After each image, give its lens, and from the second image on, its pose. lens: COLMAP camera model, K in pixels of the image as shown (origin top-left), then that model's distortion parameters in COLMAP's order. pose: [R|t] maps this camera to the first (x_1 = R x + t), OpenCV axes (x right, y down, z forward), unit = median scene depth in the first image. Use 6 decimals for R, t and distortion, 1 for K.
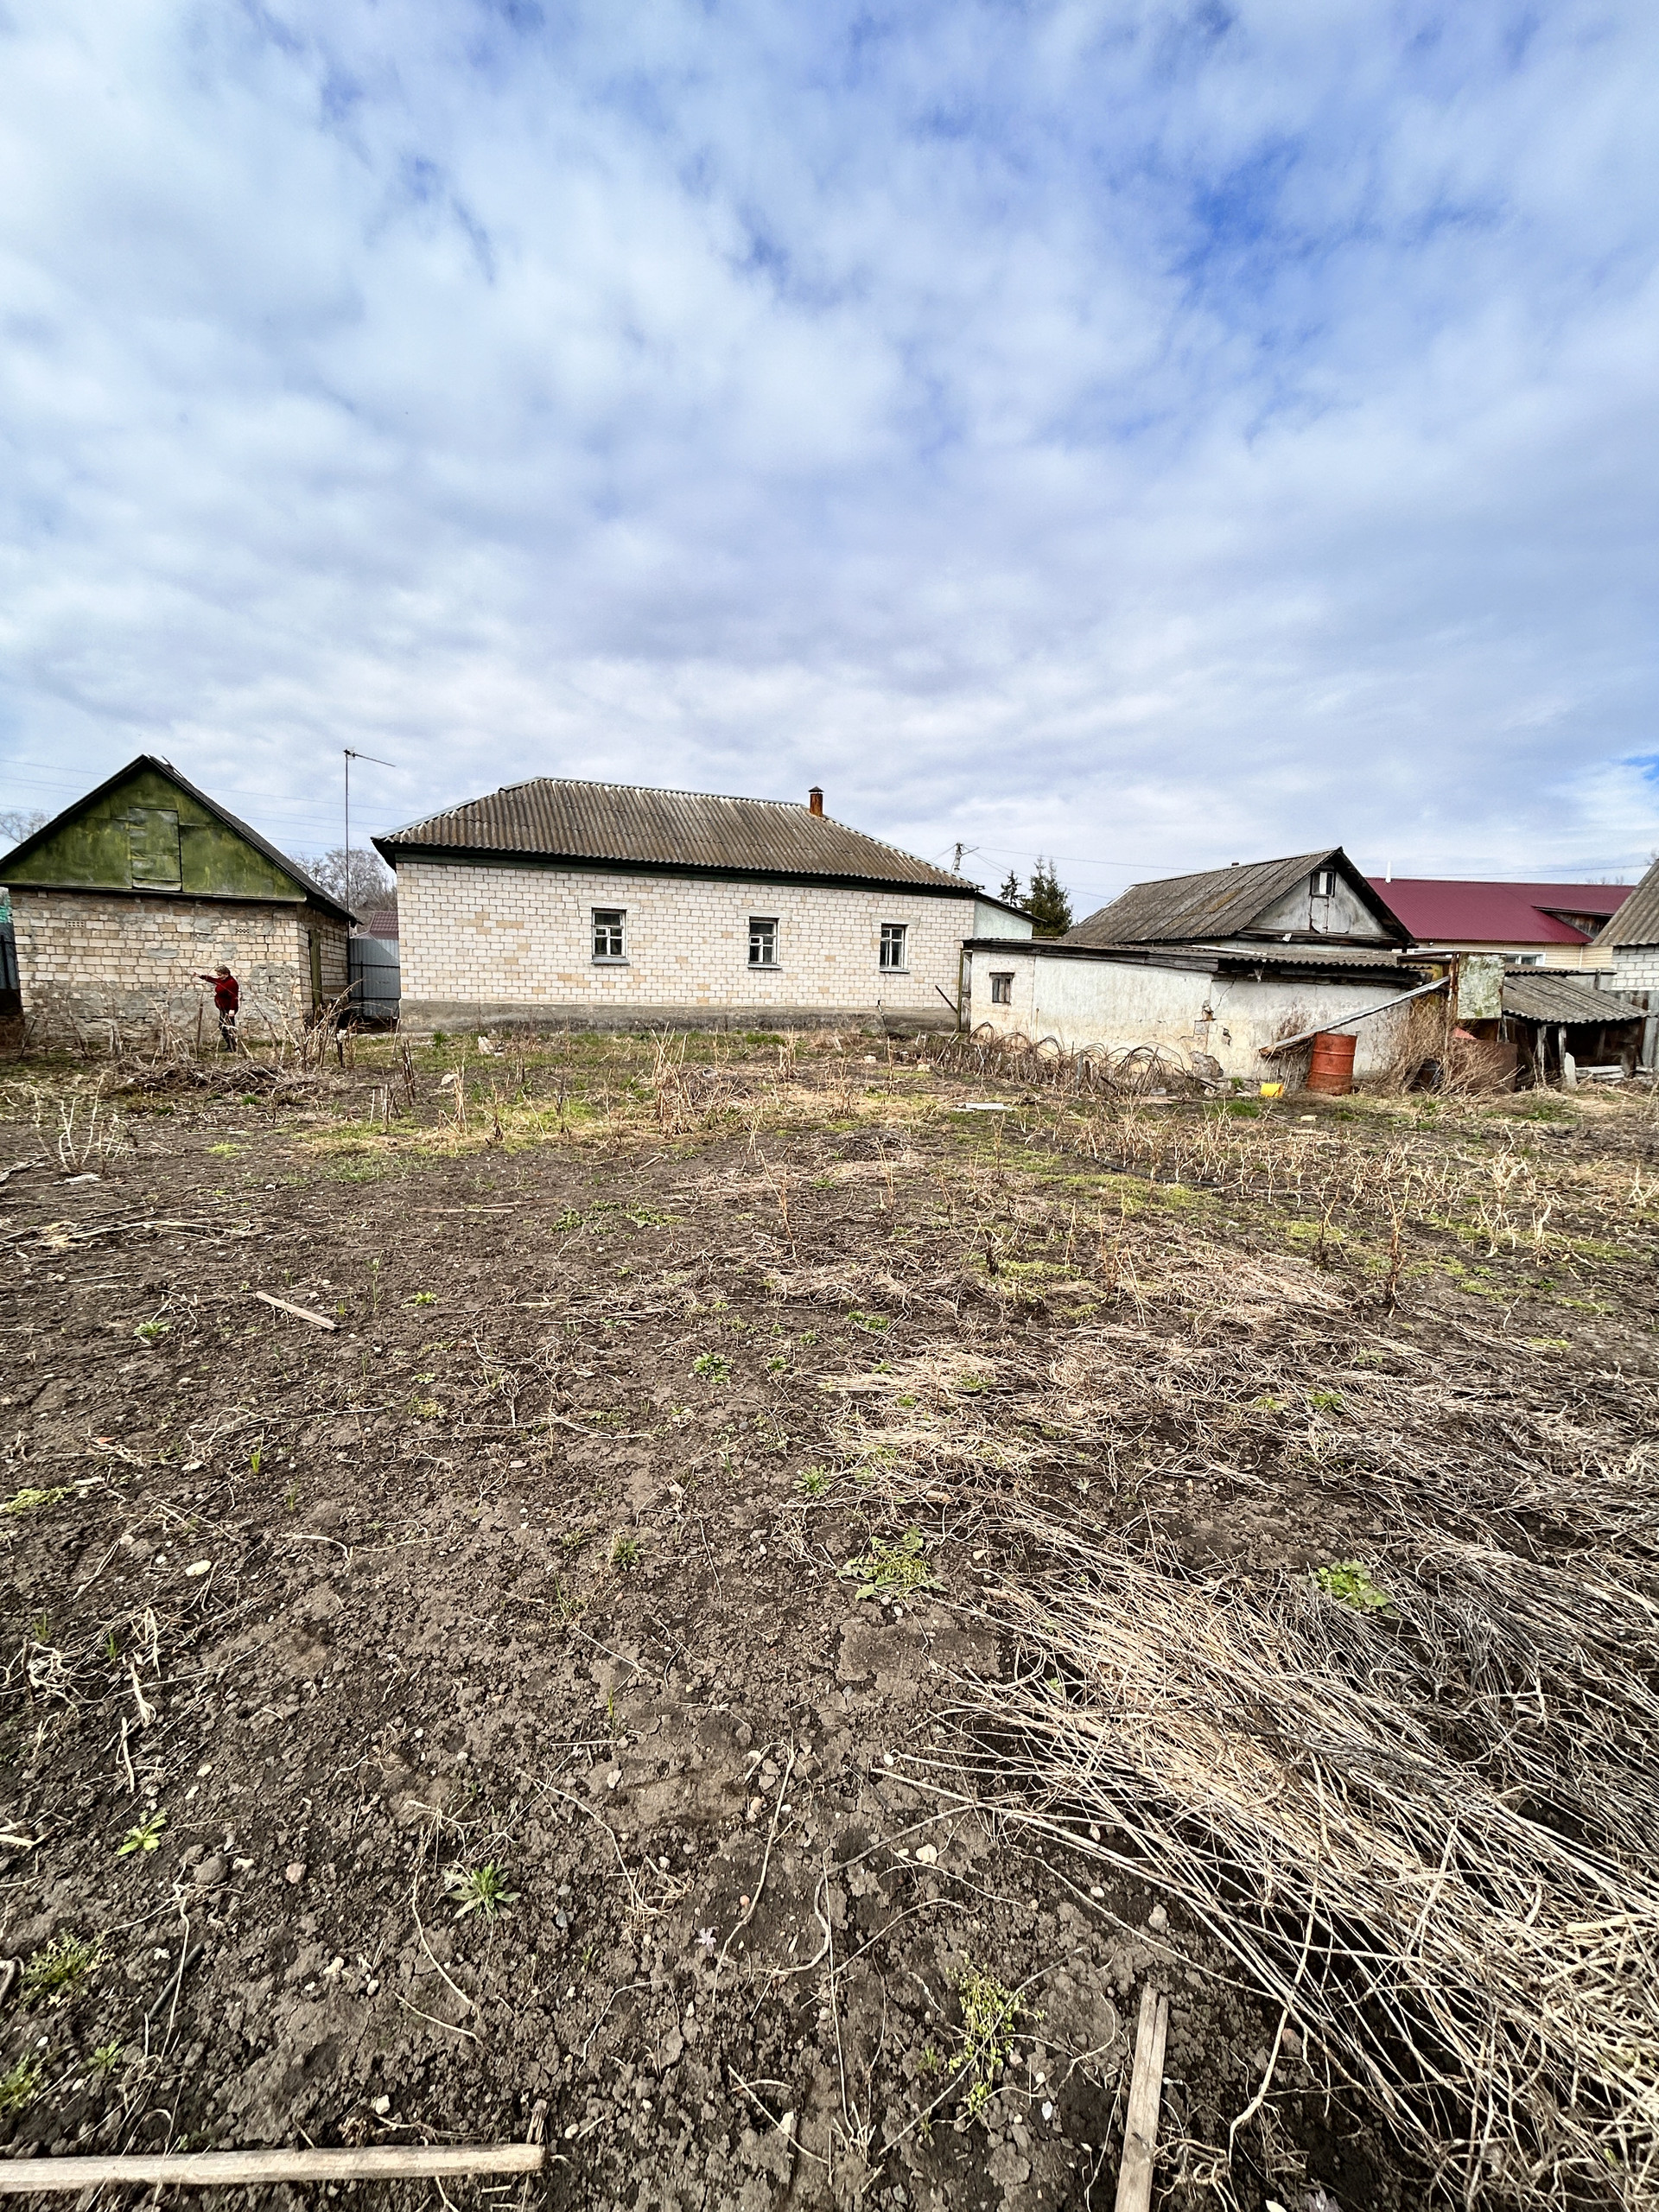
lens RADIAL K [[891.3, 0, 829.5], [0, 891.3, 1106.0], [0, 0, 1]] dist [-0.001264, -0.000401]
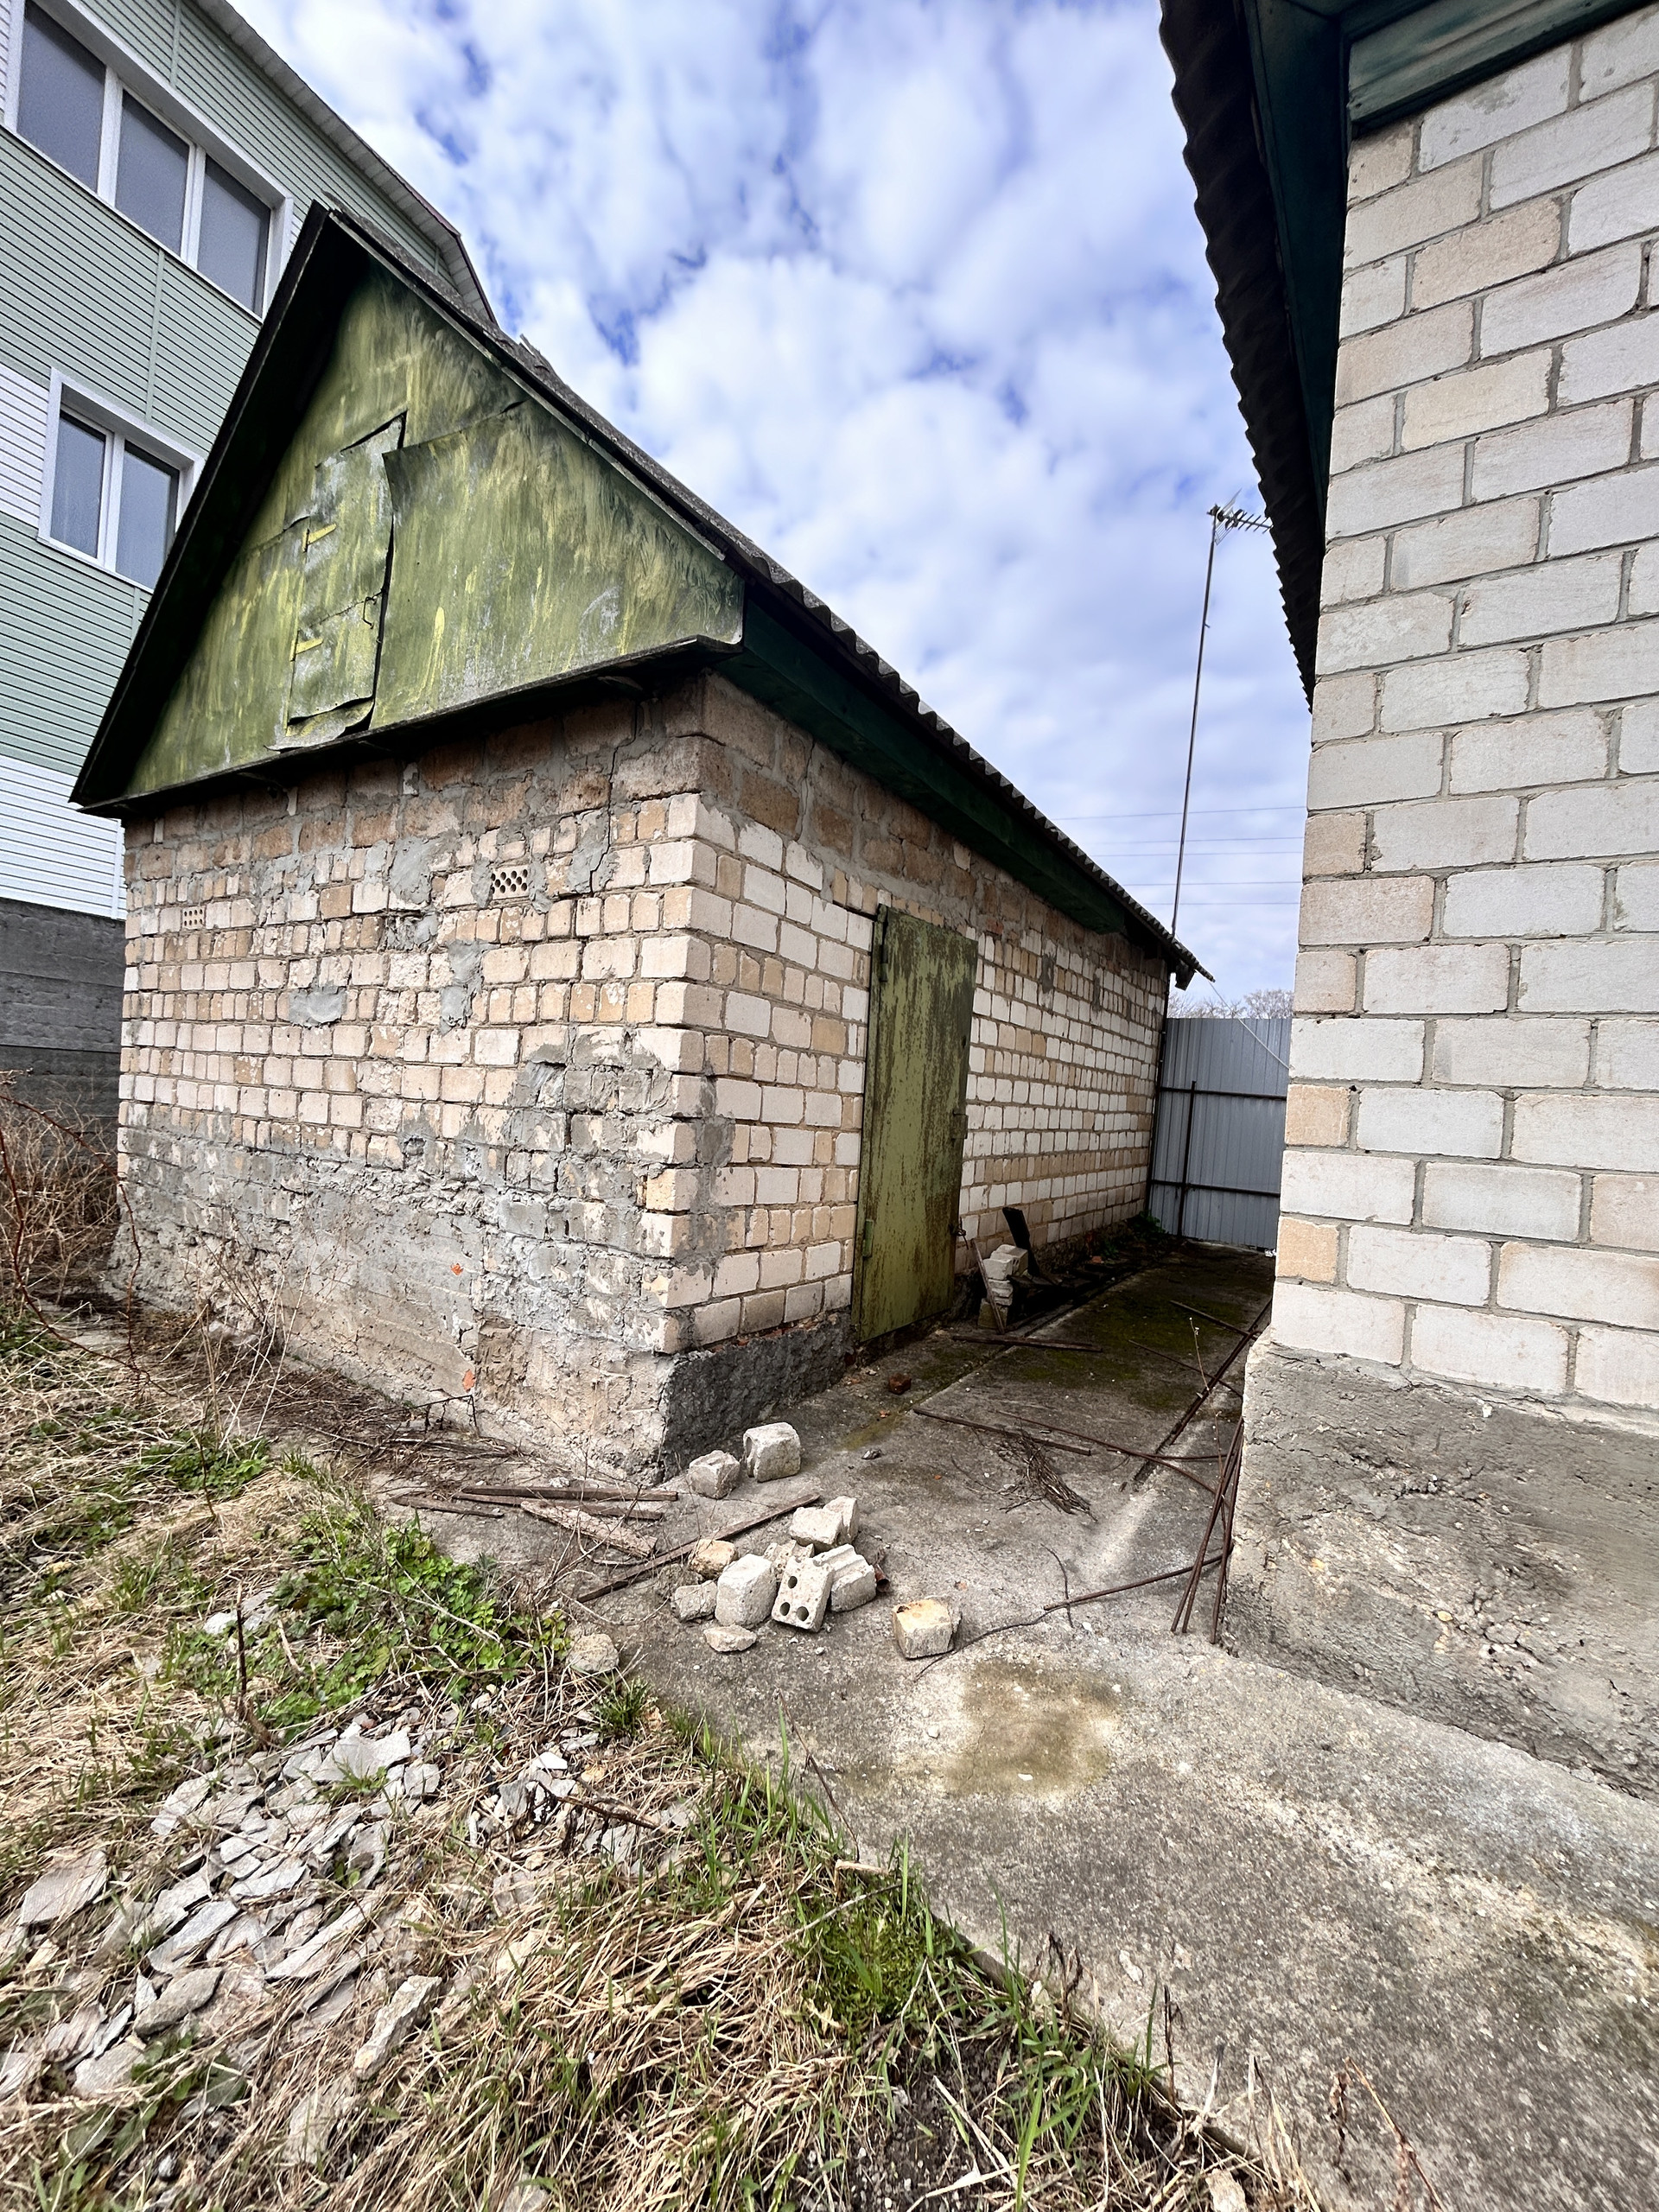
lens RADIAL K [[891.3, 0, 829.5], [0, 891.3, 1106.0], [0, 0, 1]] dist [-0.001264, -0.000401]
pose [[0.586082, 0.020984, -0.809980, -0.445027], [-0.153474, 0.984443, -0.085547, -0.138334], [0.795584, 0.174449, 0.580185, 0.931990]]
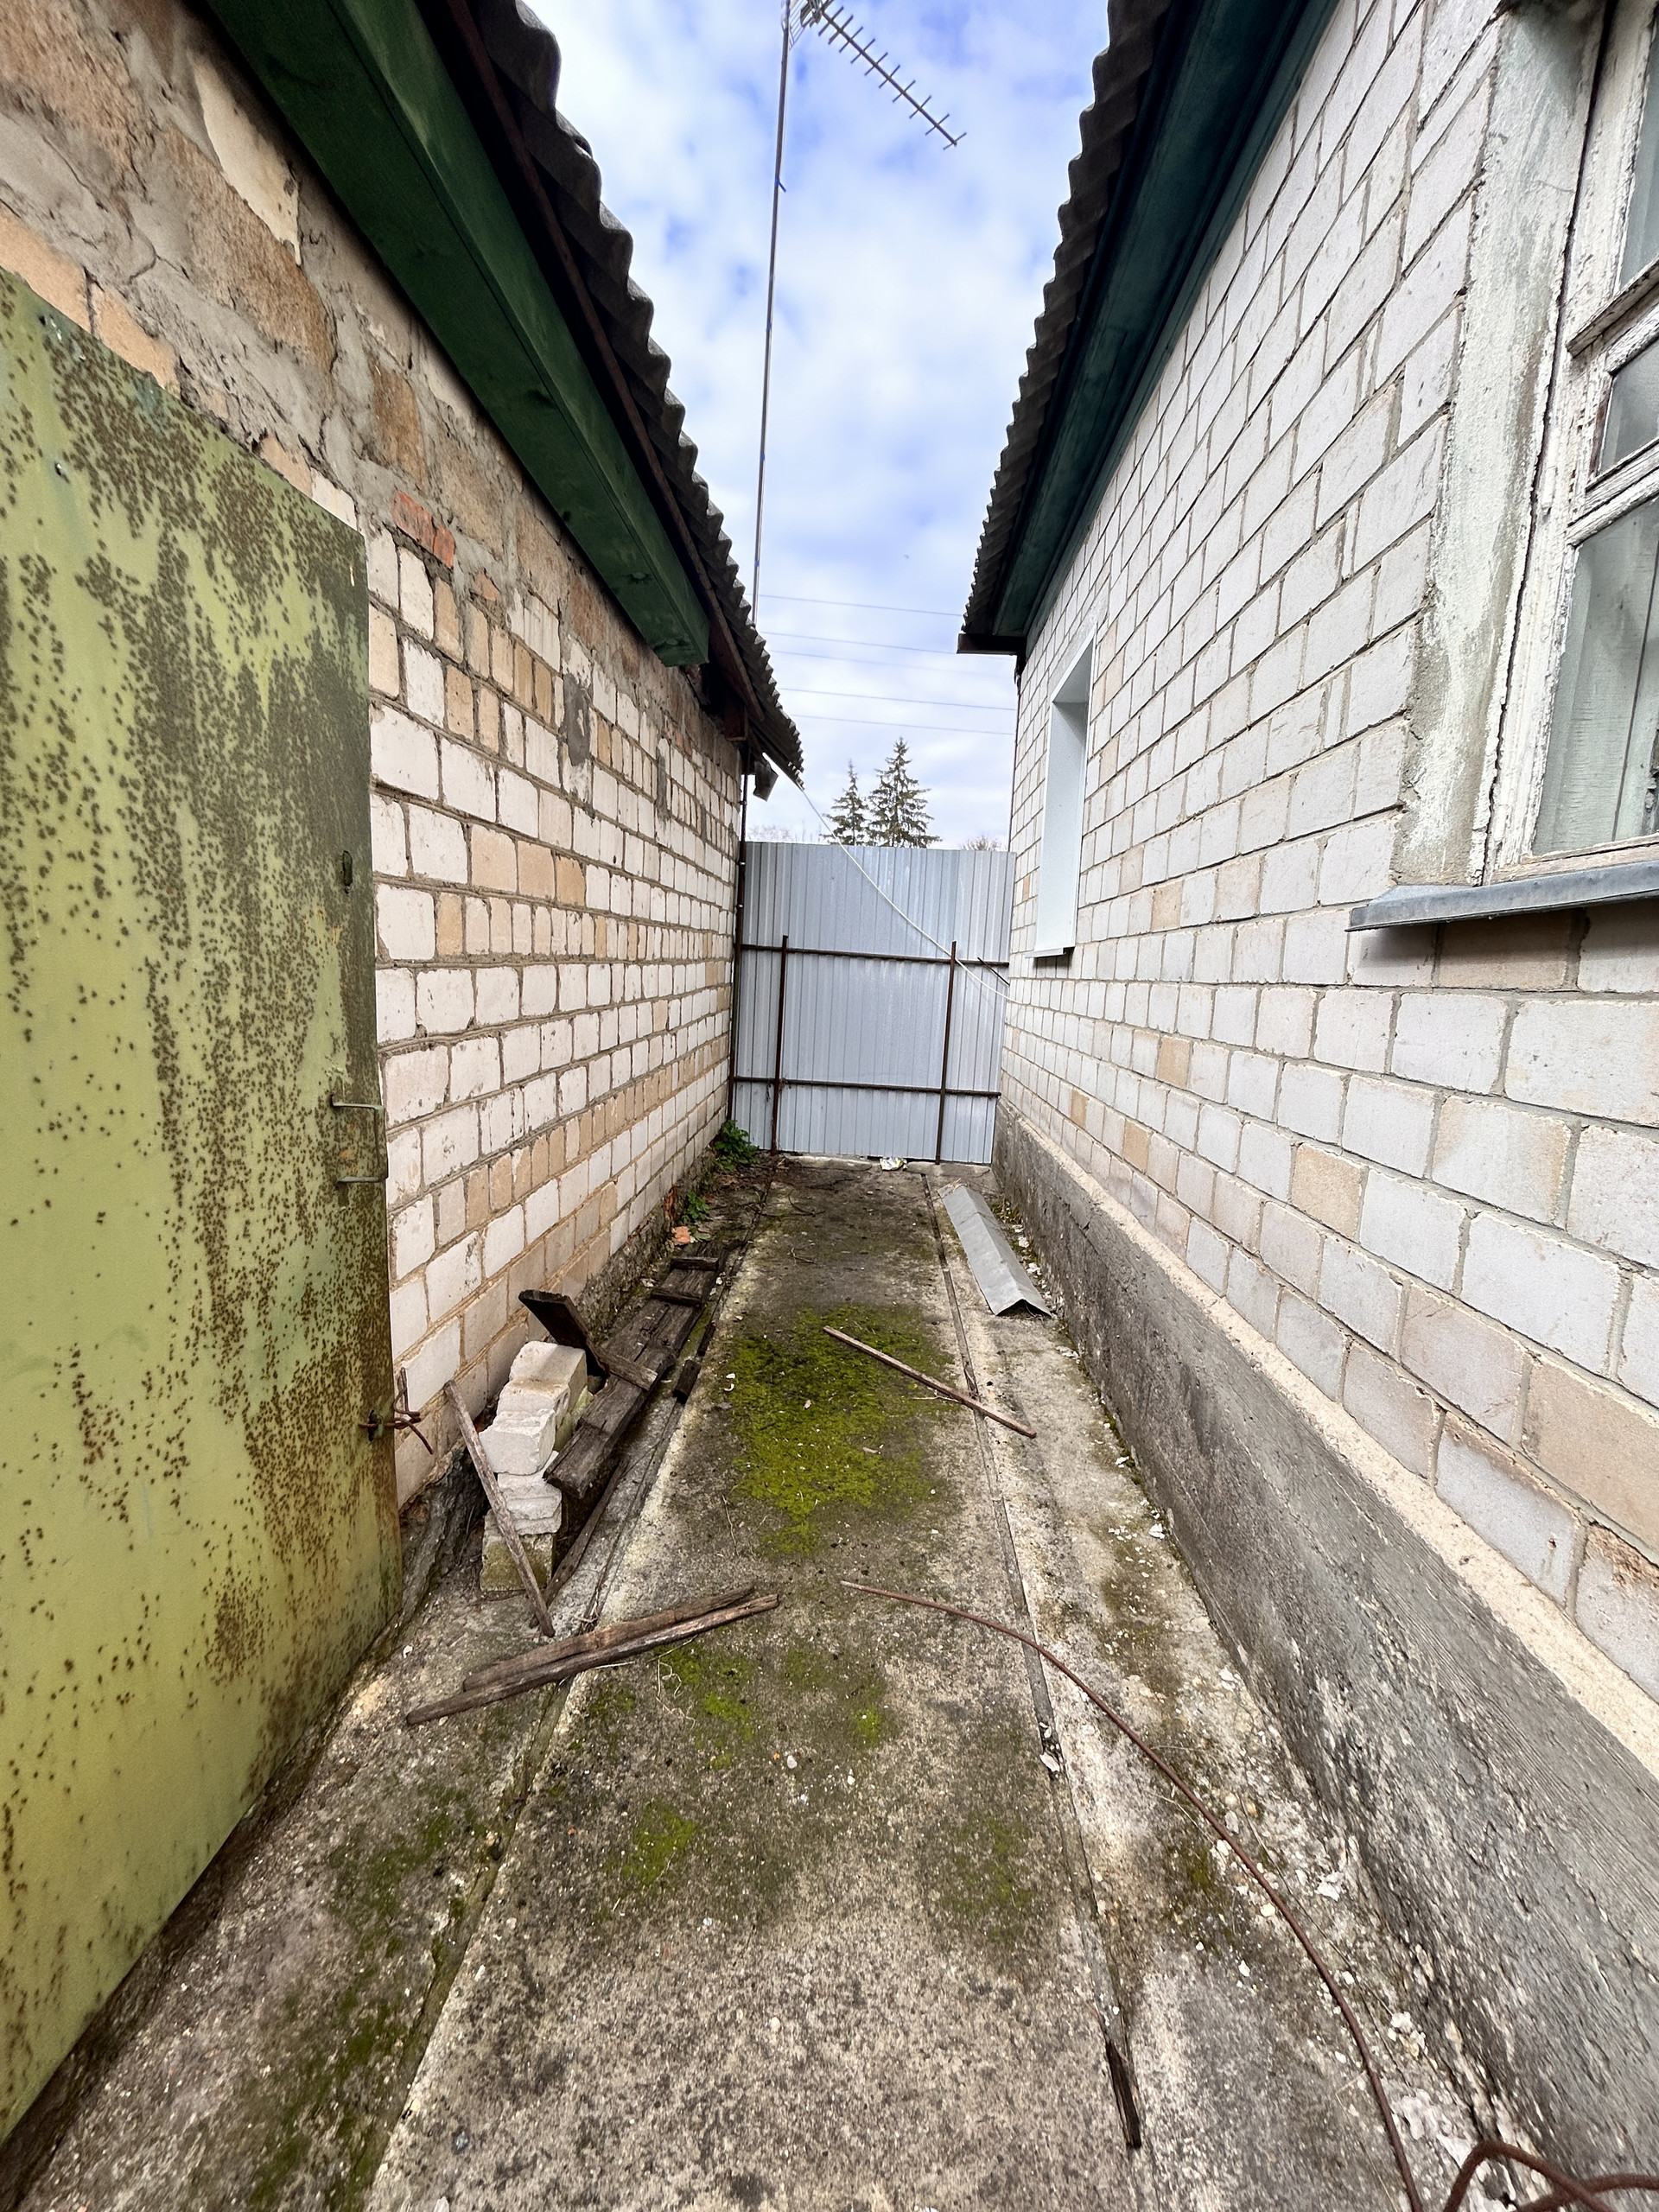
lens RADIAL K [[891.3, 0, 829.5], [0, 891.3, 1106.0], [0, 0, 1]] dist [-0.001264, -0.000401]
pose [[0.915024, 0.077801, -0.395827, -0.563562], [-0.069235, 0.996954, 0.035904, -0.170973], [0.397414, -0.005448, 0.917623, 1.058799]]
